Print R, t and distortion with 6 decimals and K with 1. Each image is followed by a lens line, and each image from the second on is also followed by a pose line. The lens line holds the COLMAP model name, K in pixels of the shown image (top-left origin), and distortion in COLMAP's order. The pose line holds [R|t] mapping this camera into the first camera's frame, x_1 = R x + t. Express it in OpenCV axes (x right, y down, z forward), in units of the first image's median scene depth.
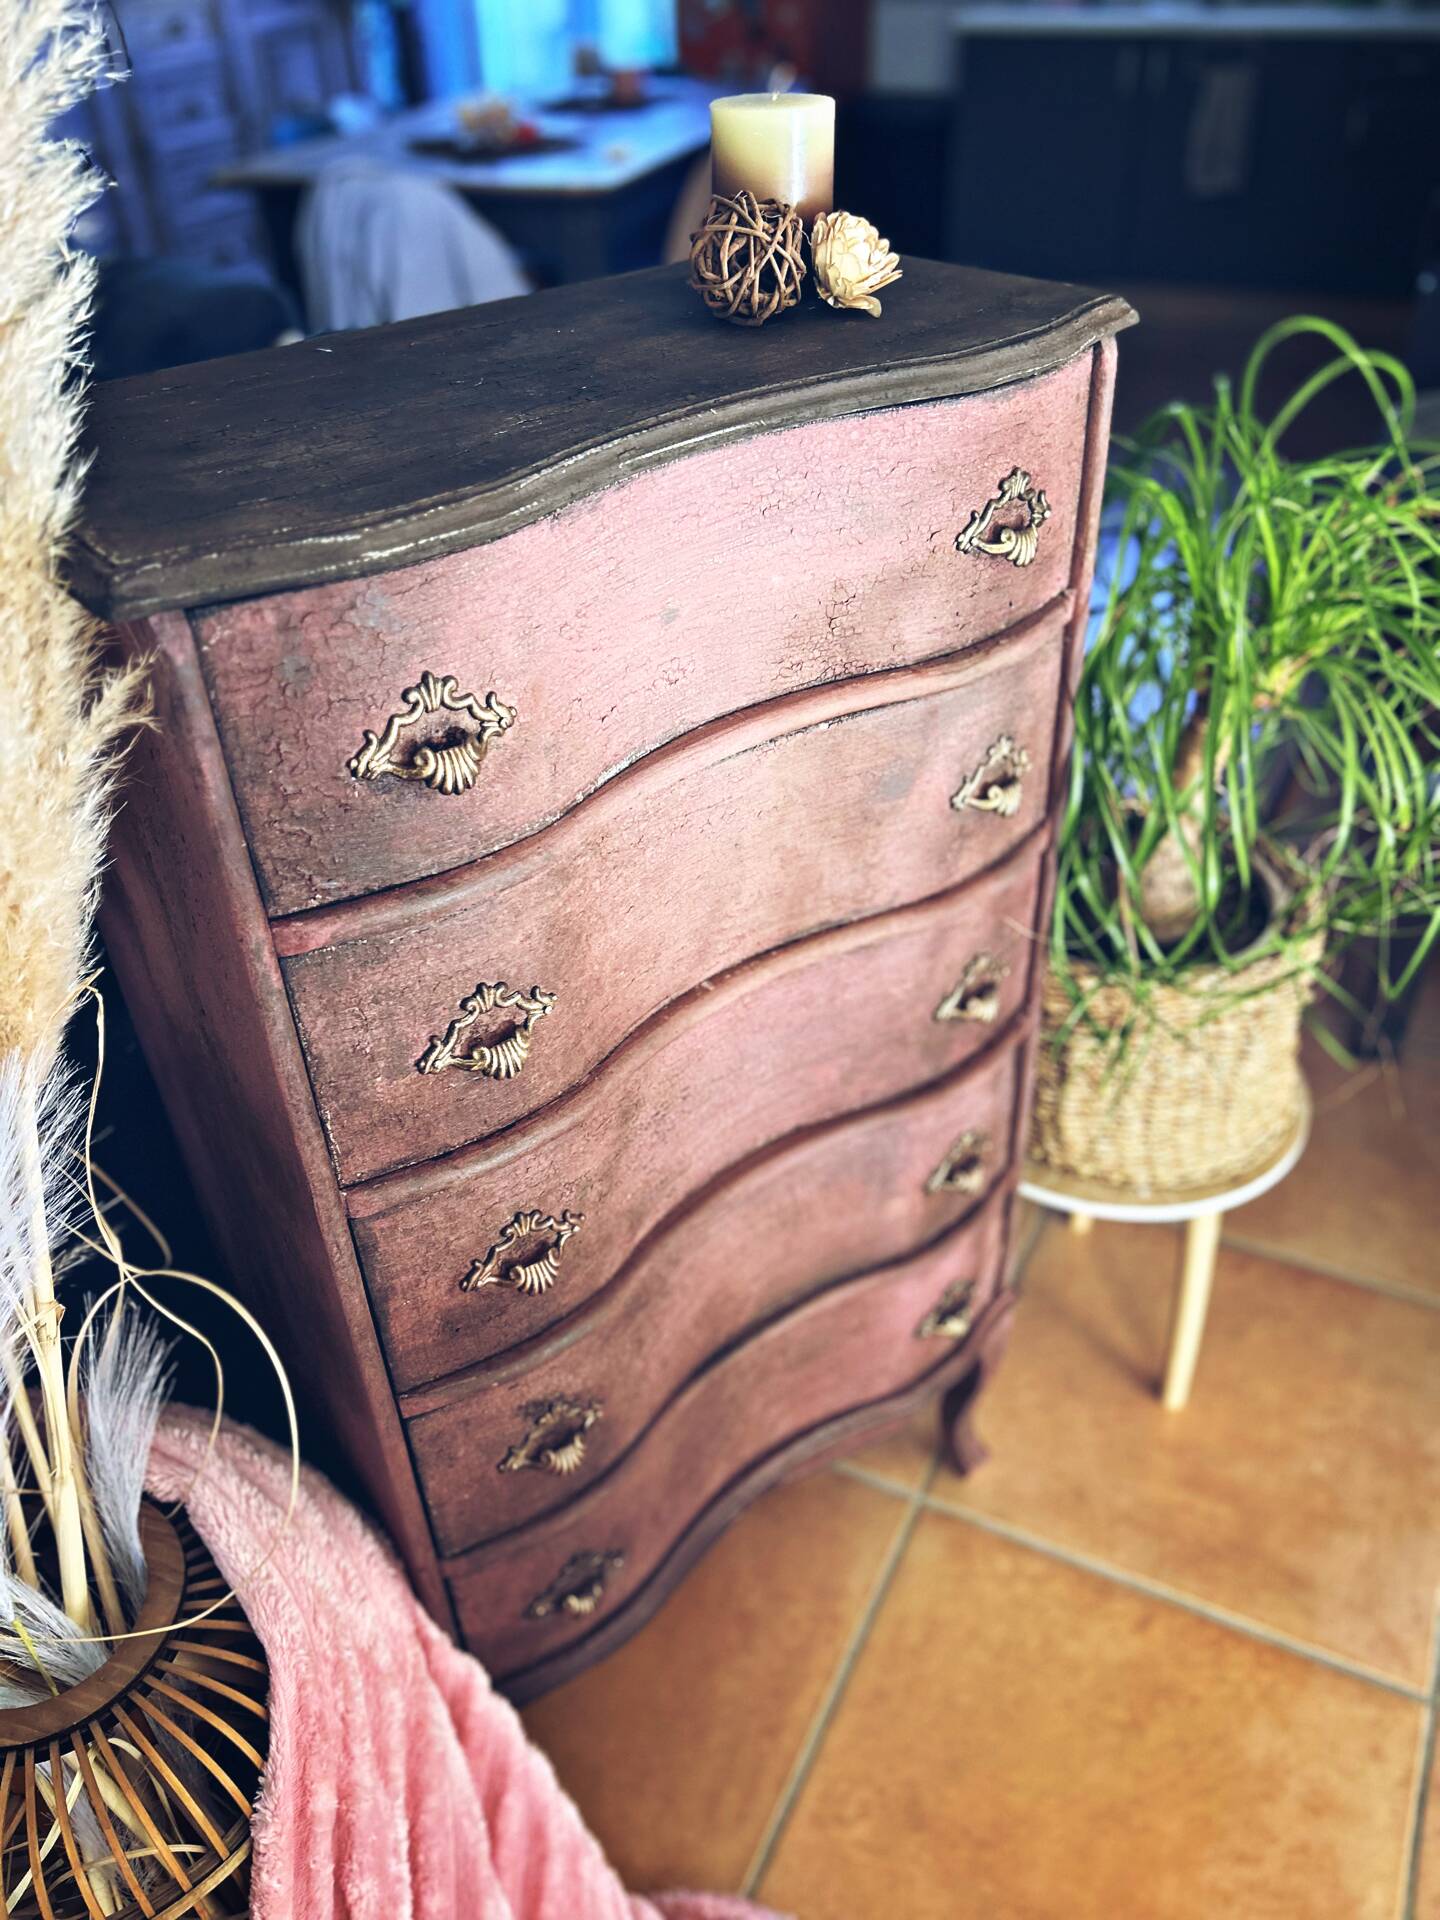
lens RADIAL K [[1462.9, 0, 722.0], [0, 1462.9, 961.1], [0, 0, 1]] dist [0.050500, -0.070694]
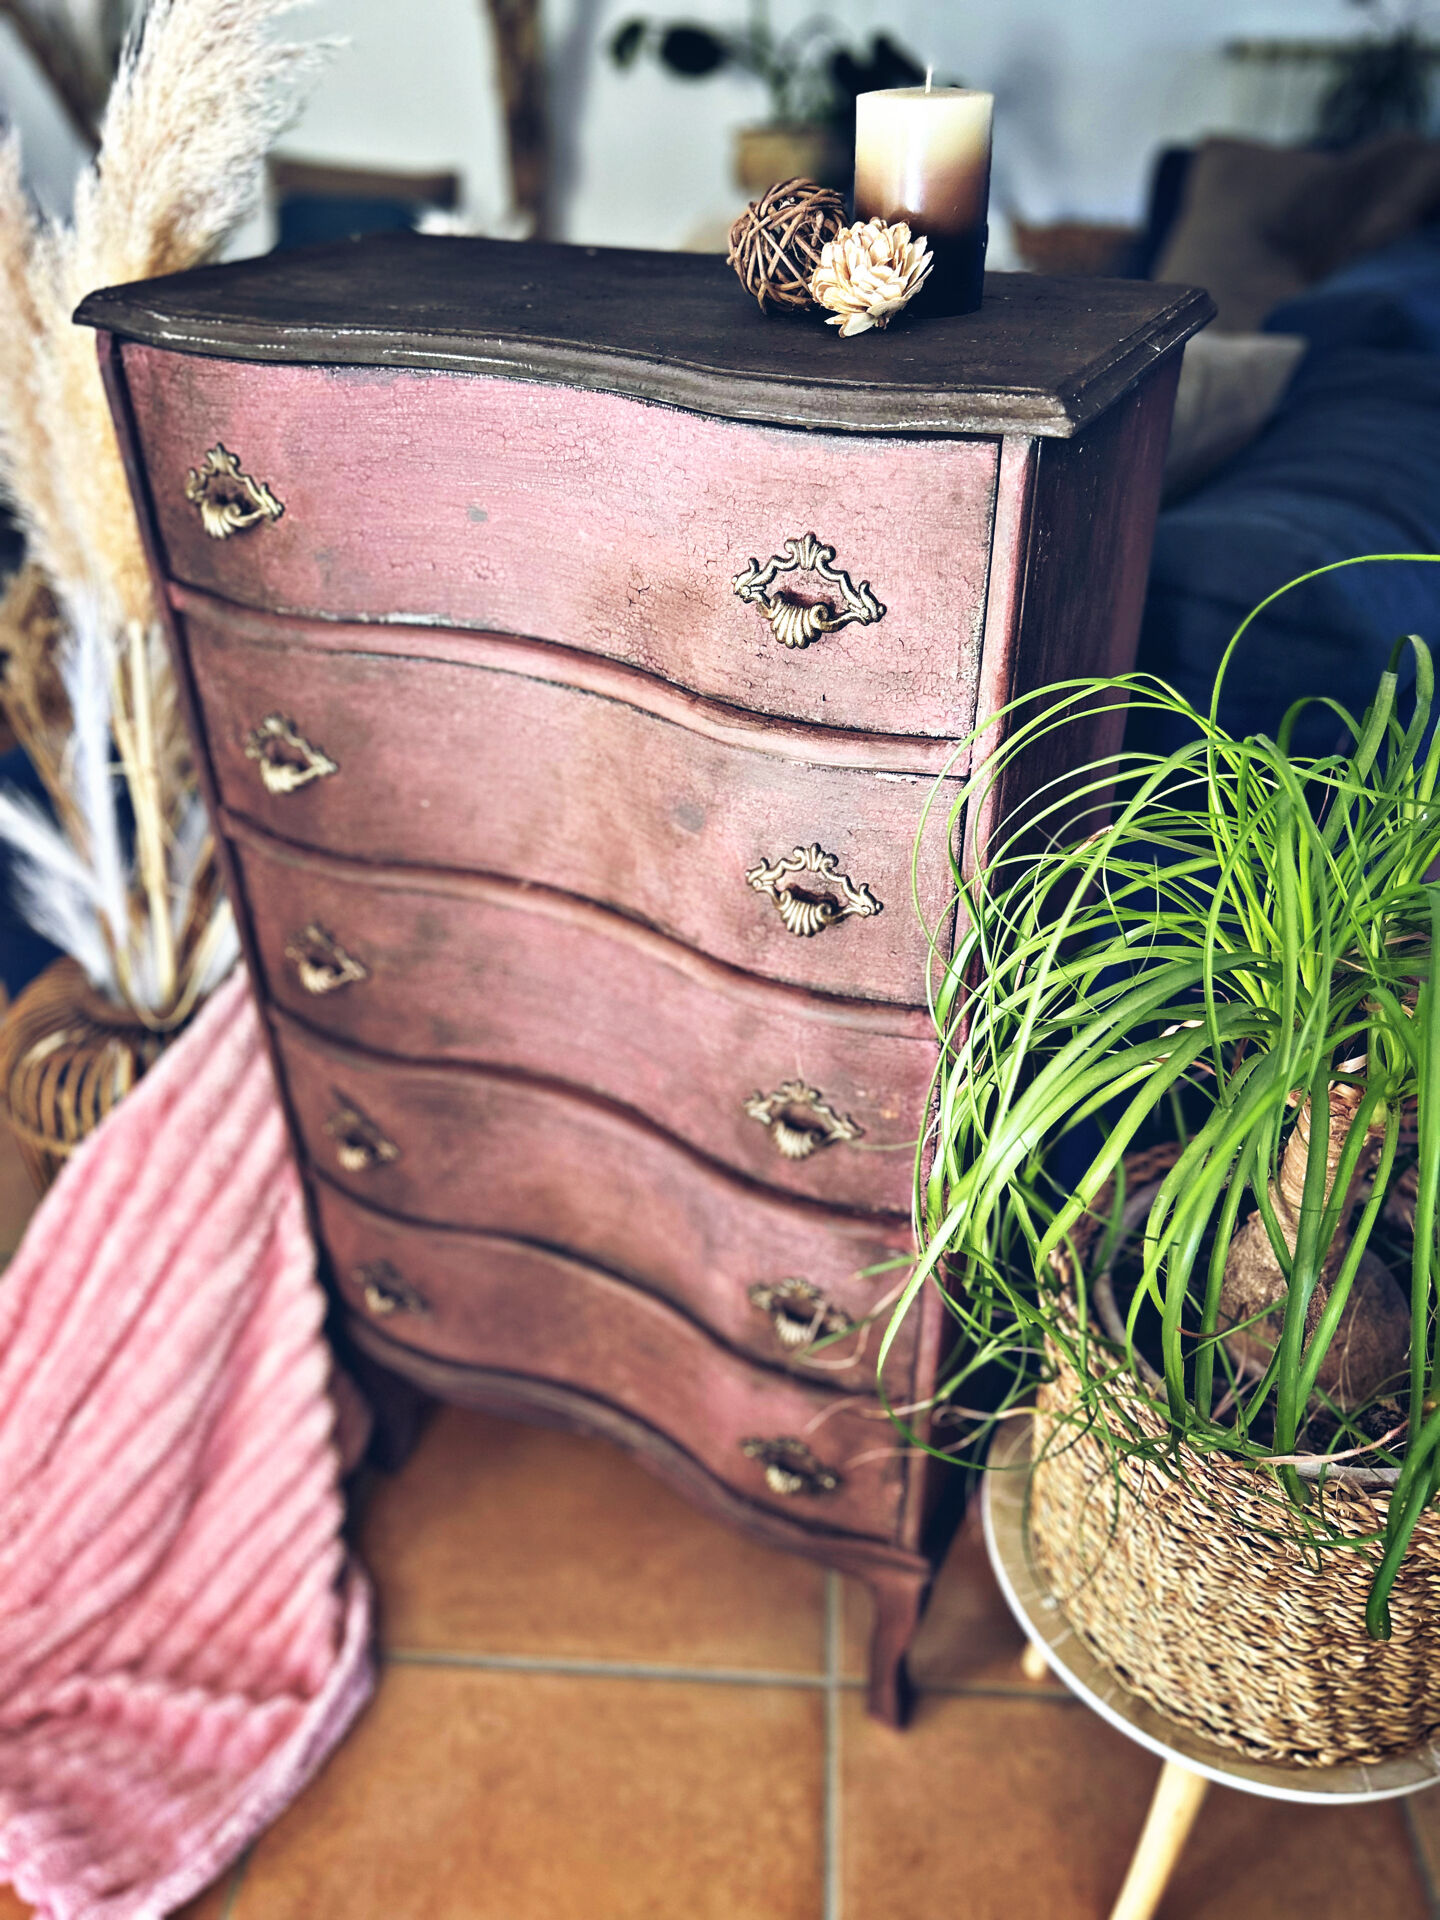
lens RADIAL K [[1462.9, 0, 708.6], [0, 1462.9, 962.4], [0, 0, 1]] dist [0.050500, -0.070694]
pose [[0.378610, 0.546488, -0.746998, 1.047173], [-0.542951, 0.784760, 0.298924, -0.397542], [0.749573, 0.292407, 0.593834, 0.568242]]
